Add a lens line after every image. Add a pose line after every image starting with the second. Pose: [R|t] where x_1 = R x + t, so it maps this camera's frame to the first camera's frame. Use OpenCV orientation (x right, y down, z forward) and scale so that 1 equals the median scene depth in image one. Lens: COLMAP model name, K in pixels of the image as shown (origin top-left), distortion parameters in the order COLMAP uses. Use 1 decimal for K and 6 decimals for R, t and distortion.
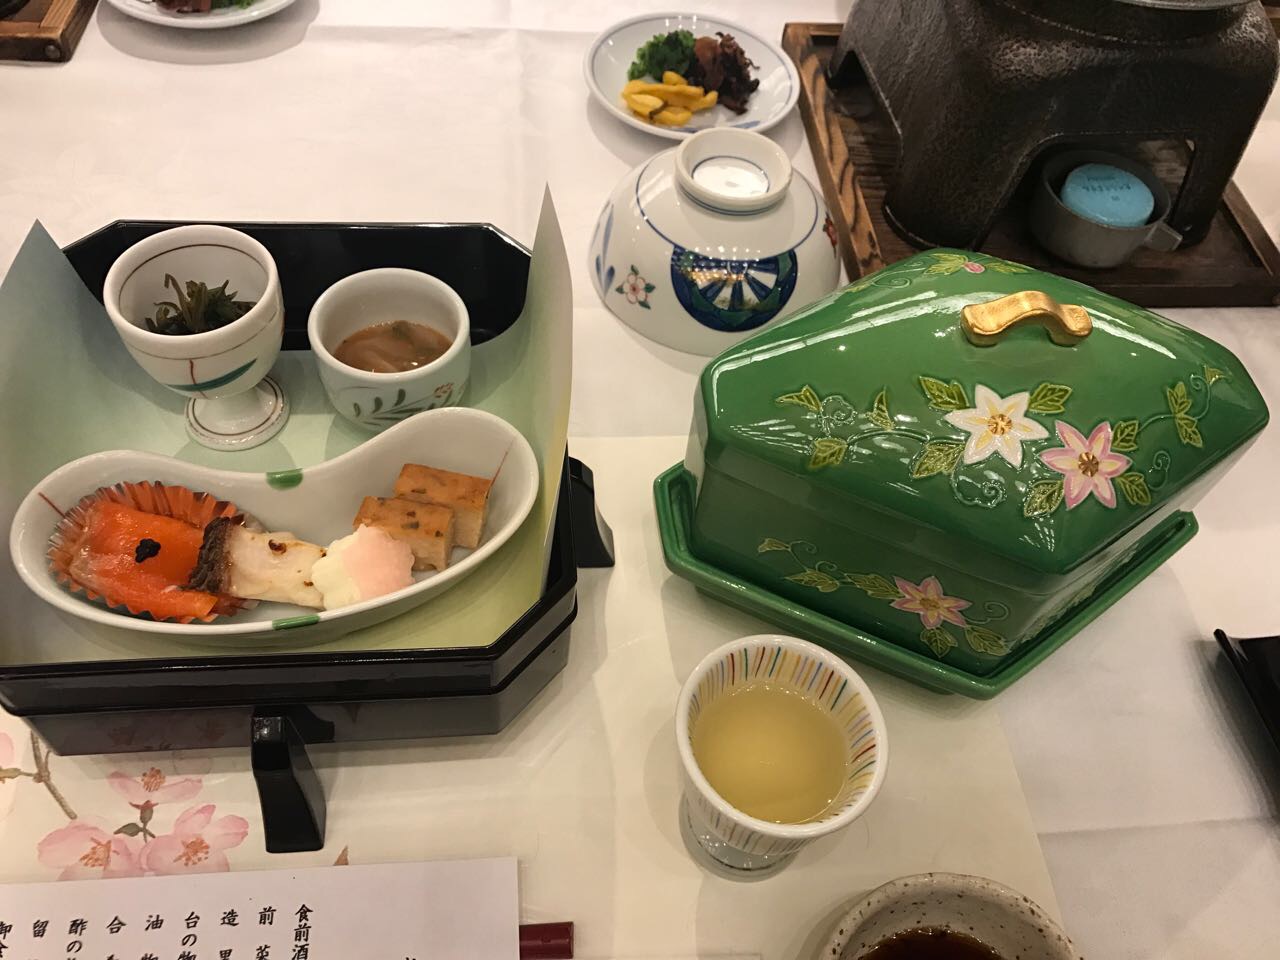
lens RADIAL K [[1051.2, 0, 636.3], [0, 1051.2, 478.0], [0, 0, 1]] dist [0.039134, -0.050737]
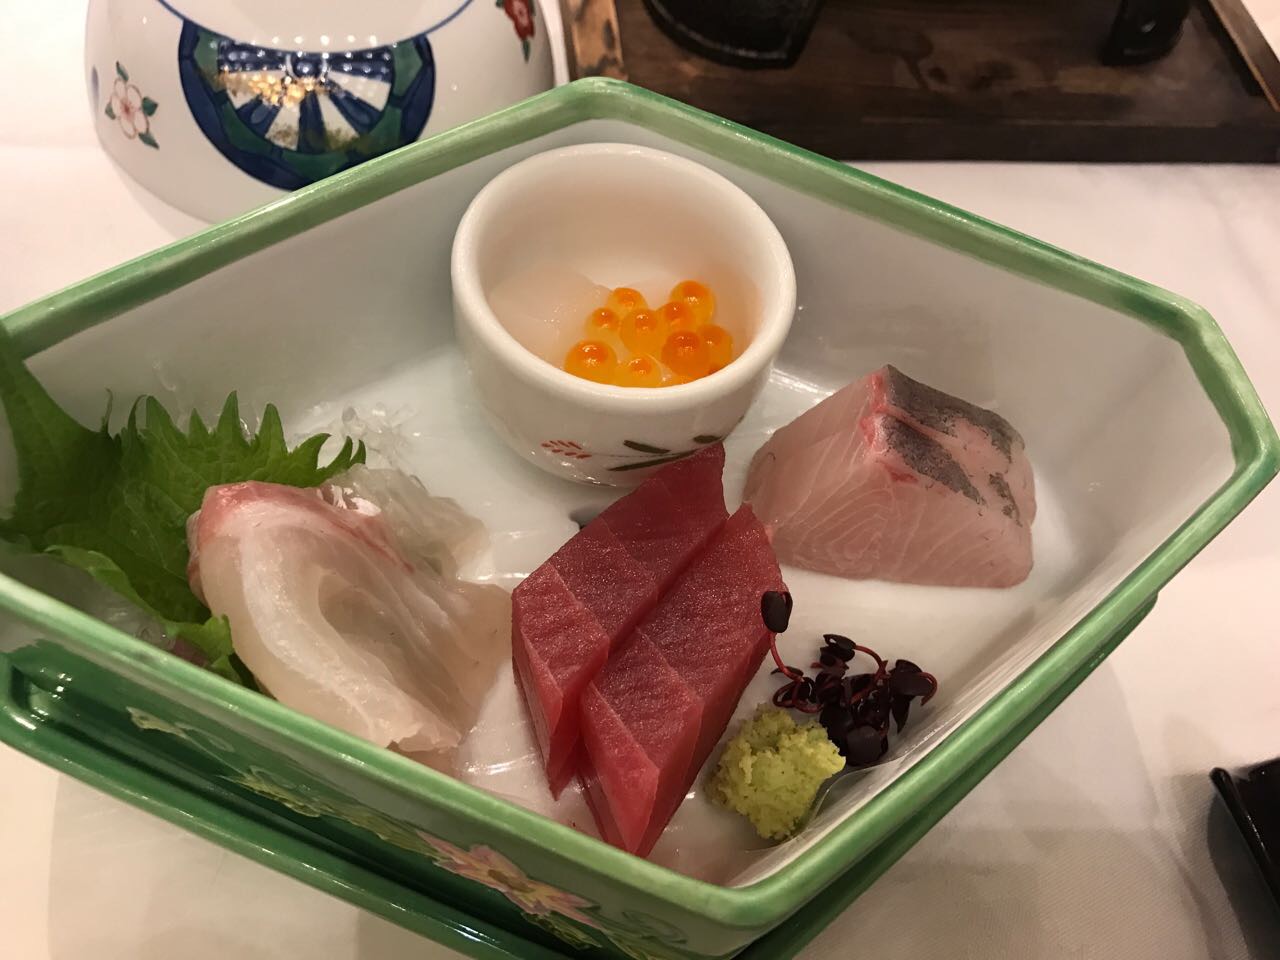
lens RADIAL K [[1051.2, 0, 644.7], [0, 1051.2, 467.1], [0, 0, 1]] dist [0.039134, -0.050737]
pose [[0.998263, -0.008912, 0.058244, 0.259749], [0.003342, 0.995468, 0.095036, -0.059951], [-0.058827, -0.094676, 0.993768, 0.516943]]
